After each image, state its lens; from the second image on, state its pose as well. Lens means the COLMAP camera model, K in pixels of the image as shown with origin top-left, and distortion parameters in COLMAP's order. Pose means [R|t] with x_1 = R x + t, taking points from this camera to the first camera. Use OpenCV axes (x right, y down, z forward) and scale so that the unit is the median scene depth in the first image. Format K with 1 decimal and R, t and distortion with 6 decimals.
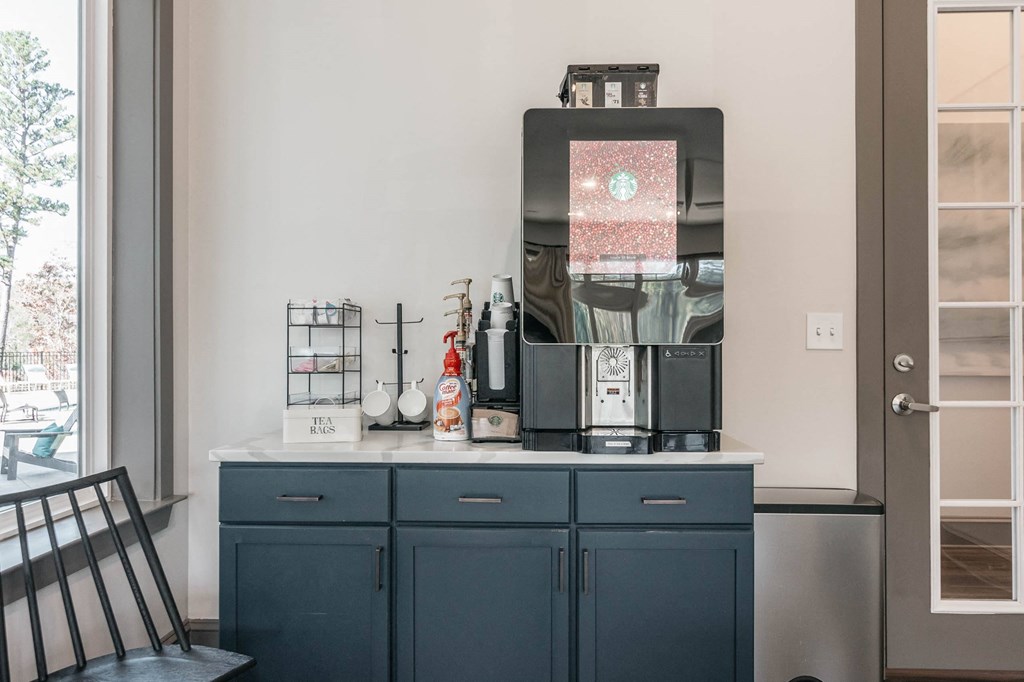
lens RADIAL K [[530.0, 0, 515.2], [0, 530.0, 343.7], [0, 0, 1]] dist [-0.003214, -0.000518]
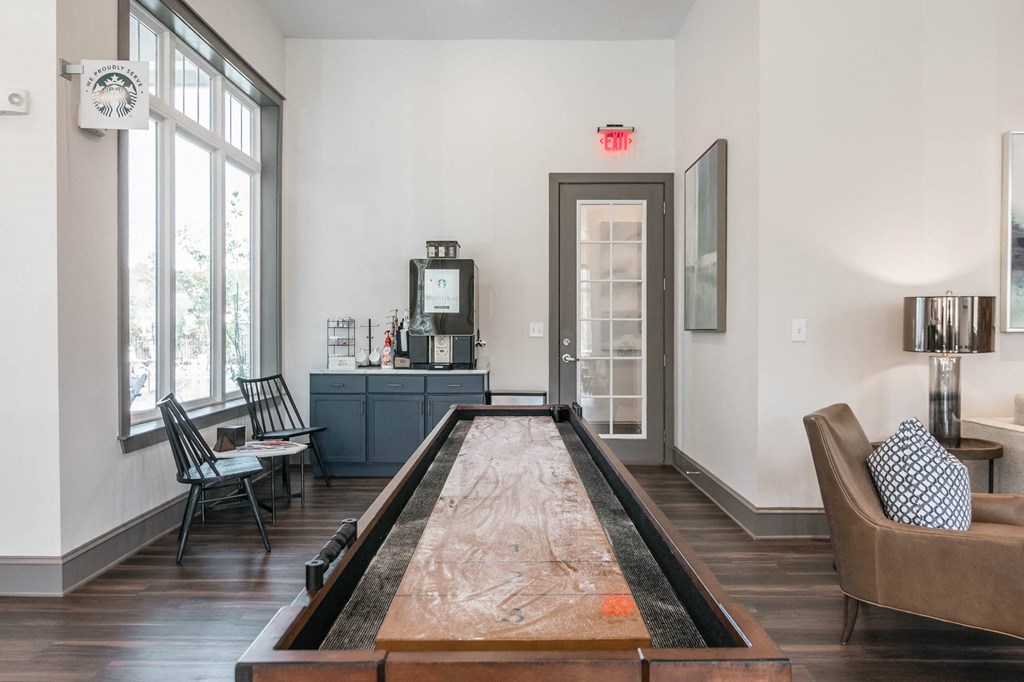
lens RADIAL K [[530.0, 0, 510.0], [0, 530.0, 338.3], [0, 0, 1]] dist [-0.003214, -0.000518]
pose [[0.999372, 0.001619, 0.035396, 0.438123], [-0.002223, 0.999853, 0.017020, -0.031151], [-0.035363, -0.017088, 0.999228, -1.882505]]
